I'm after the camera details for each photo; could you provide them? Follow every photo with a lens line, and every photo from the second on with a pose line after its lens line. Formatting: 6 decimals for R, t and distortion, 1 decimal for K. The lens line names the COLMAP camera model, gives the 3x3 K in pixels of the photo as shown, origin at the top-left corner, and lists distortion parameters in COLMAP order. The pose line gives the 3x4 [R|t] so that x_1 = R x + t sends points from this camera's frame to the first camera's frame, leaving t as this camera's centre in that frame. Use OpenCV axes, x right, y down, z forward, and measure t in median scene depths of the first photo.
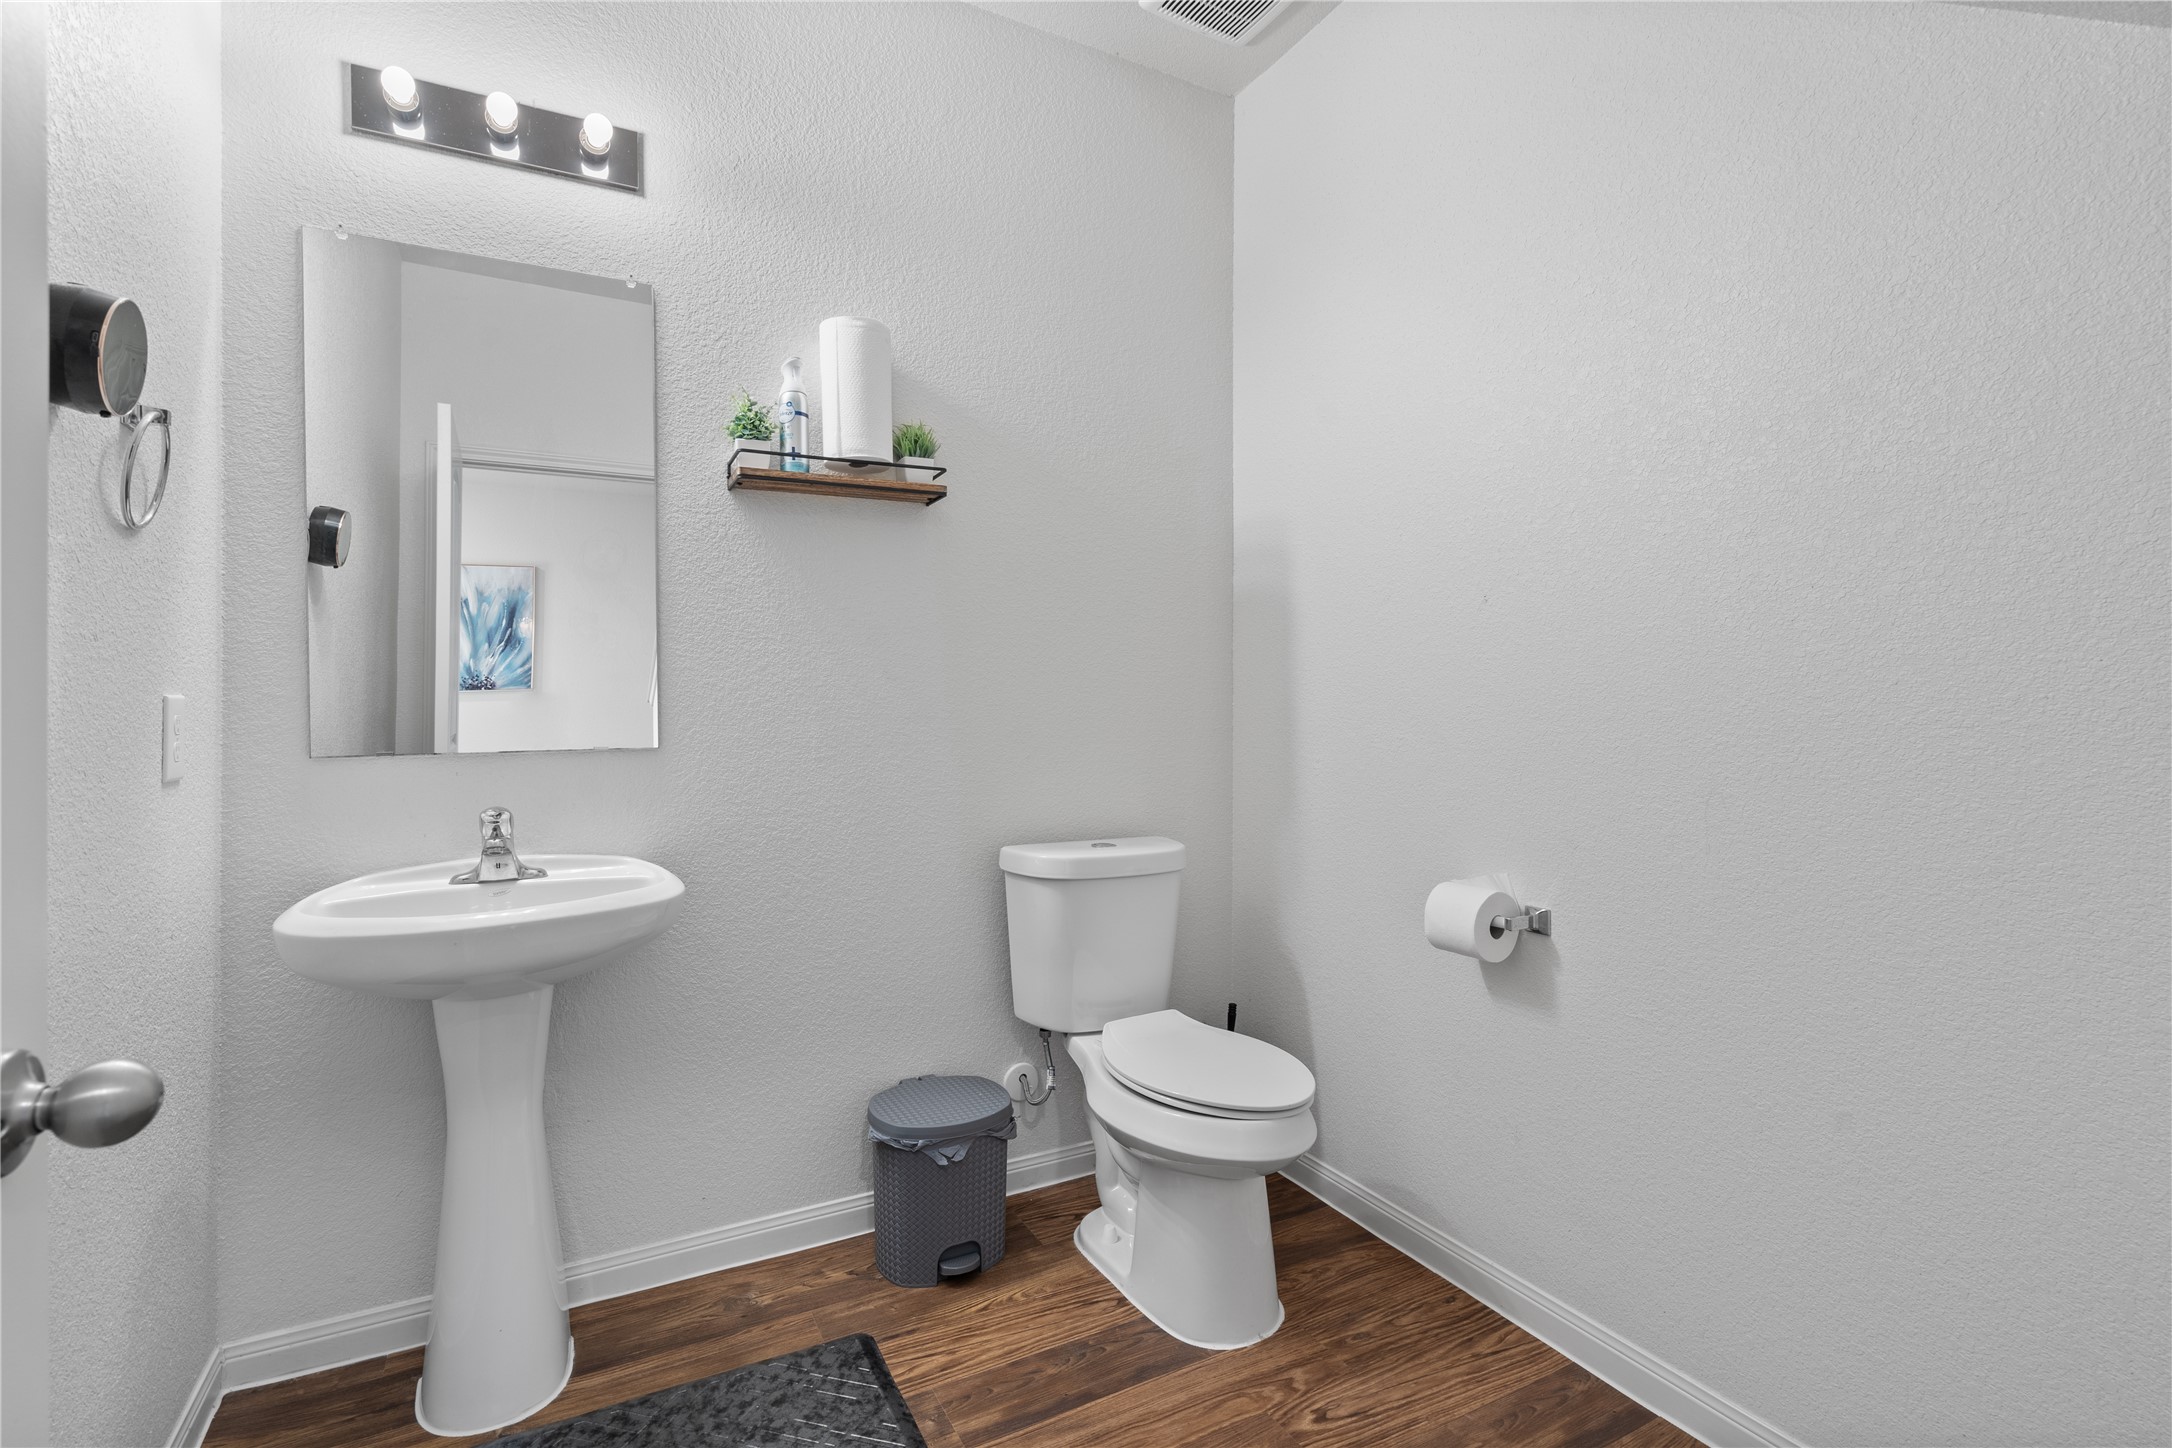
lens RADIAL K [[999.9, 0, 1083.3], [0, 999.9, 711.9], [0, 0, 1]] dist [-0.002173, 0.001660]
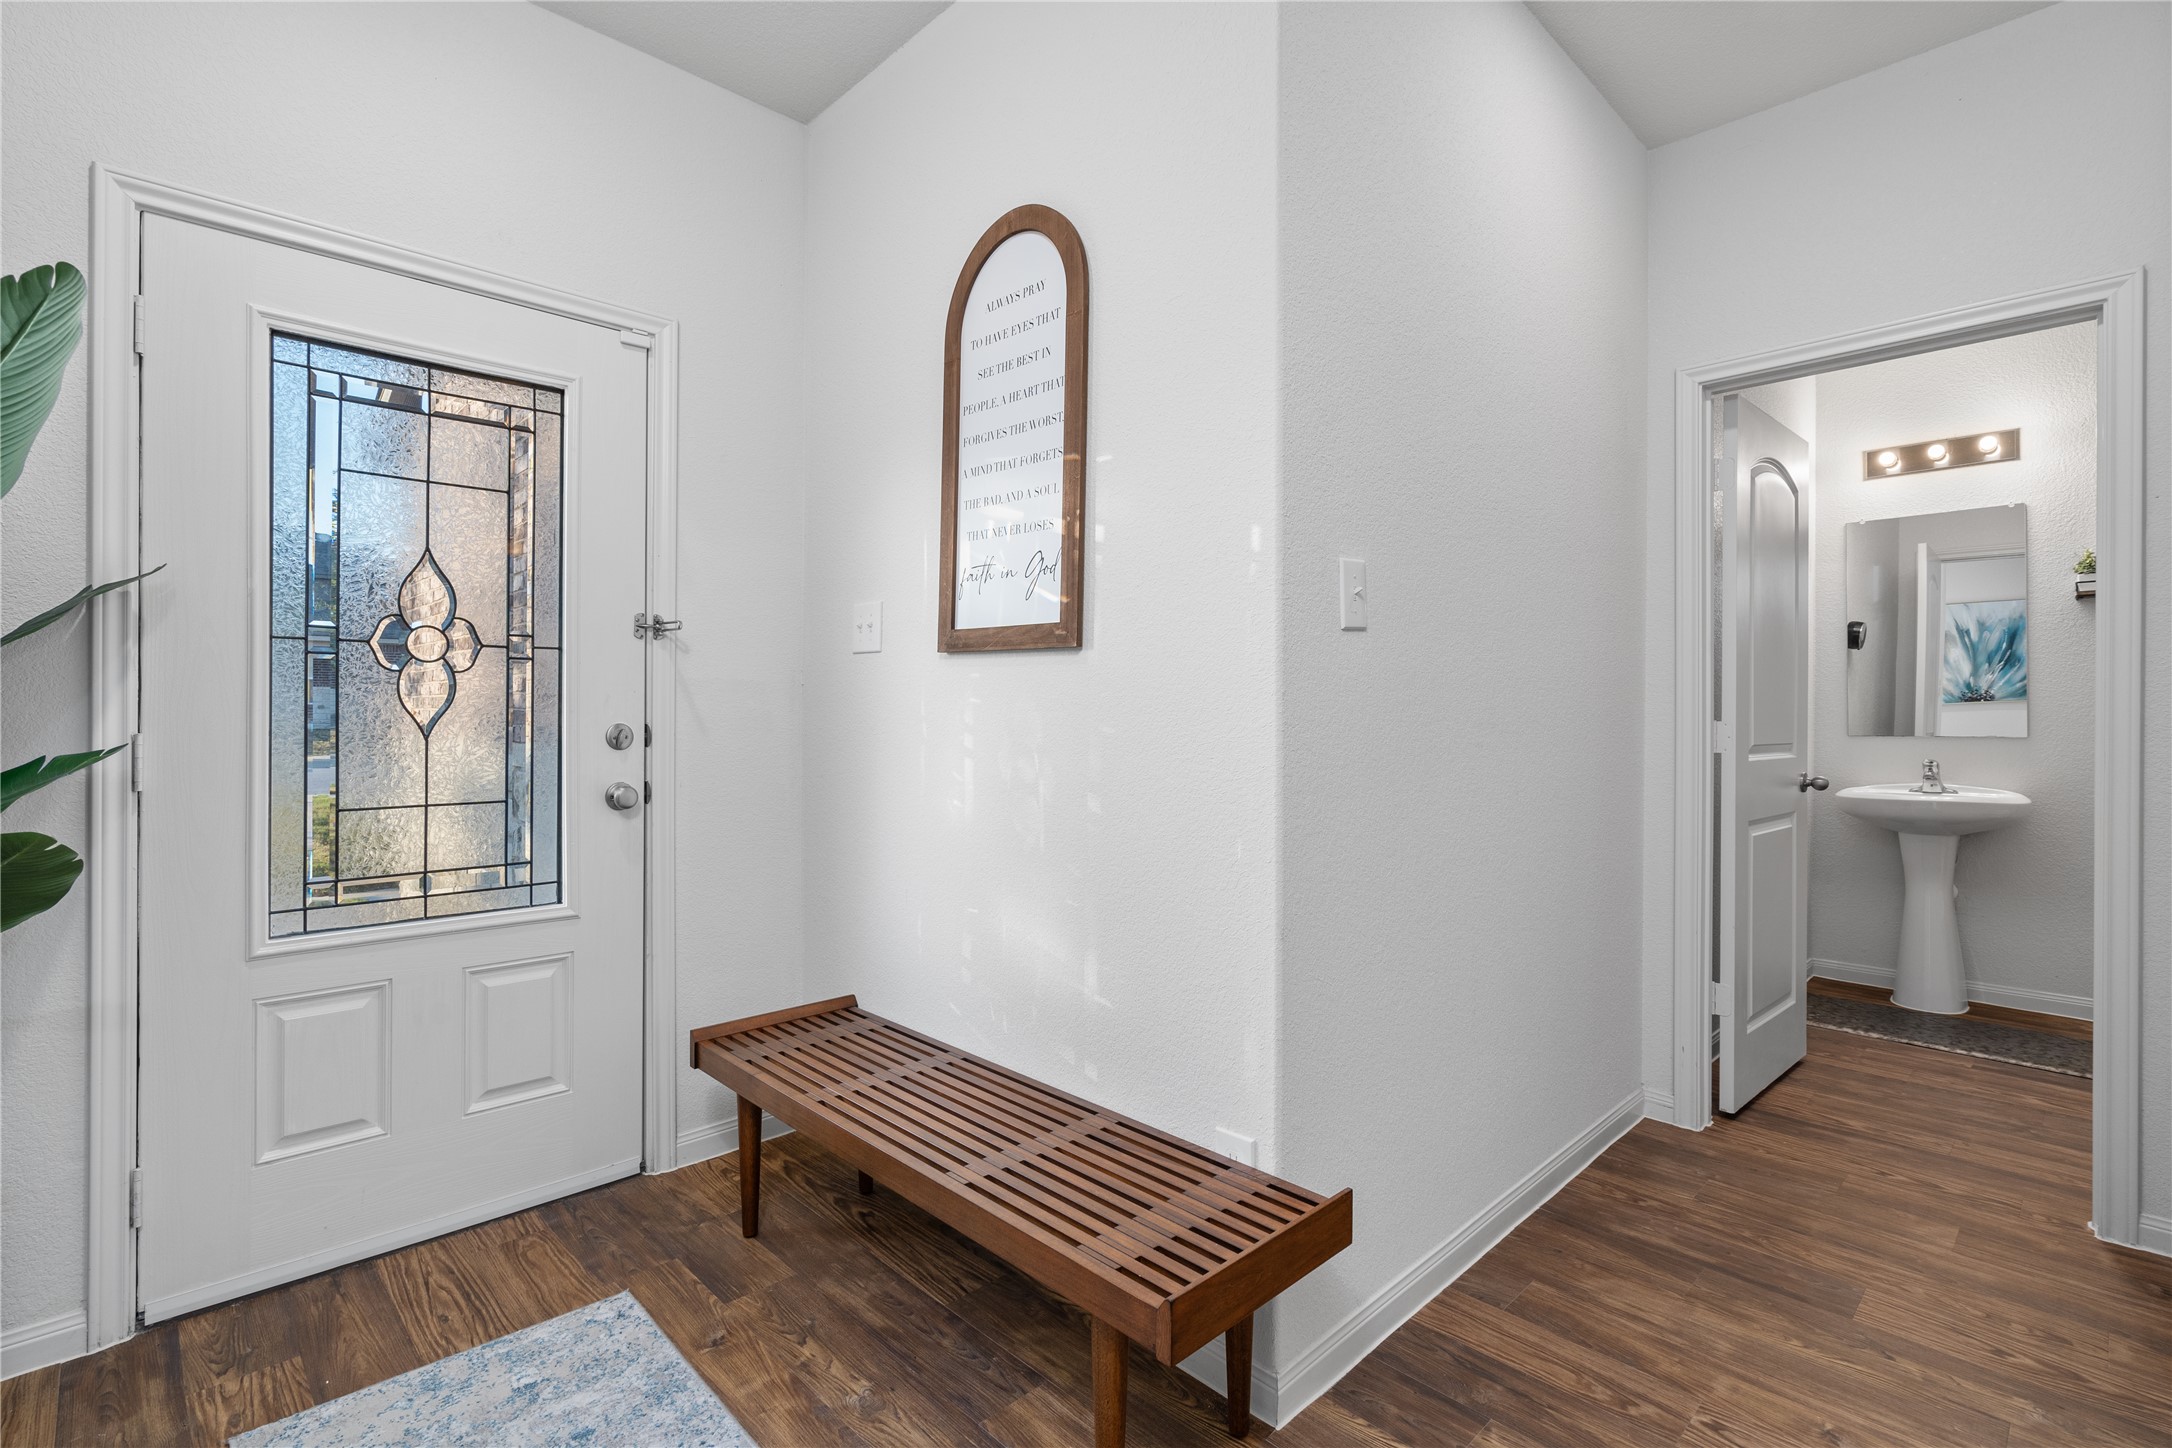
lens RADIAL K [[999.9, 0, 1059.1], [0, 999.9, 694.5], [0, 0, 1]] dist [-0.002173, 0.001660]
pose [[0.247020, -0.007409, -0.968982, 0.458392], [-0.014051, 0.999838, -0.011227, 0.000161], [0.968909, 0.016389, 0.246876, -0.604595]]
